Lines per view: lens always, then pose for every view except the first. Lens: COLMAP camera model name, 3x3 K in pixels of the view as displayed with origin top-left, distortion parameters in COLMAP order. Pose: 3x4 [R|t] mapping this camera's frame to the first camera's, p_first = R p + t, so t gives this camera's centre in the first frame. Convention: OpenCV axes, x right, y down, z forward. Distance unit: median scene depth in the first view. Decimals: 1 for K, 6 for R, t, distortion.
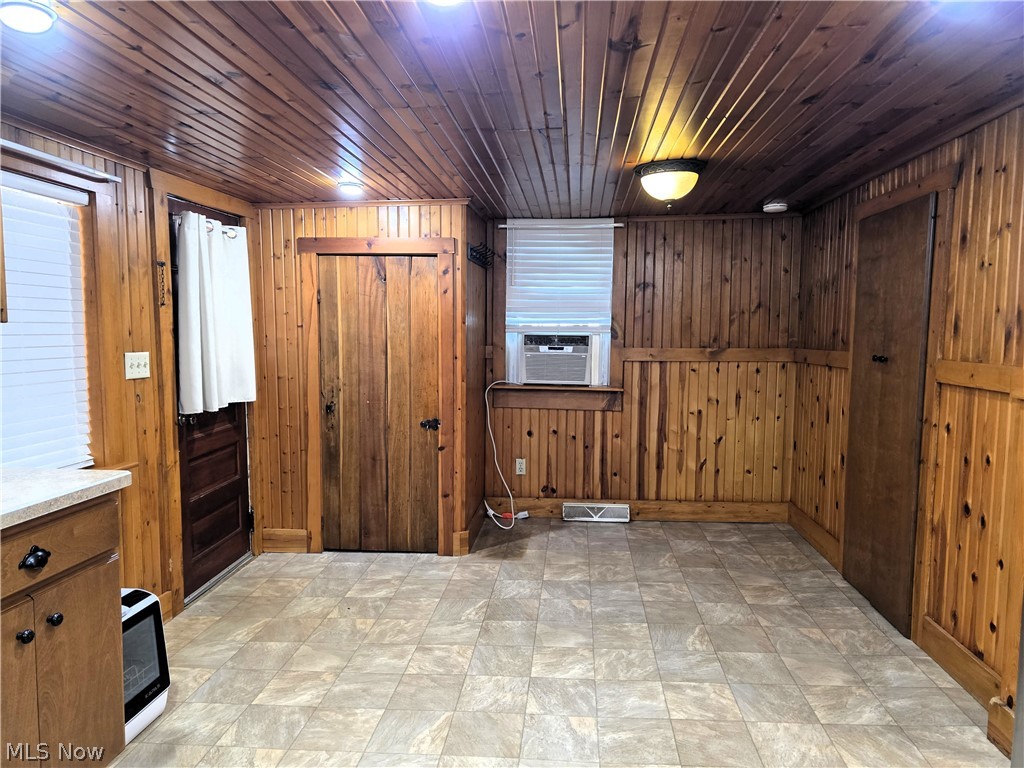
lens RADIAL K [[675.7, 0, 512.0], [0, 675.7, 384.0], [0, 0, 1]] dist [0.001731, 0.000727]
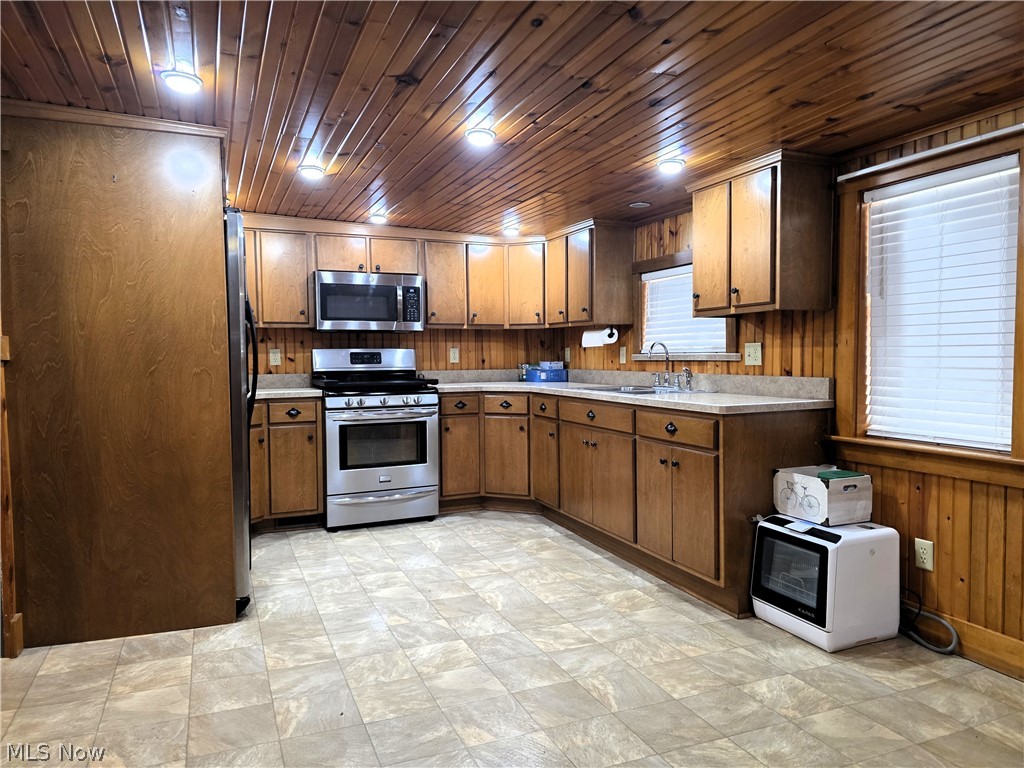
lens RADIAL K [[675.7, 0, 512.0], [0, 675.7, 384.0], [0, 0, 1]] dist [0.001731, 0.000727]
pose [[-0.873261, 0.018897, -0.486886, 0.487859], [-0.037405, 0.993699, 0.105656, -0.049942], [0.485815, 0.110477, -0.867052, 1.742394]]
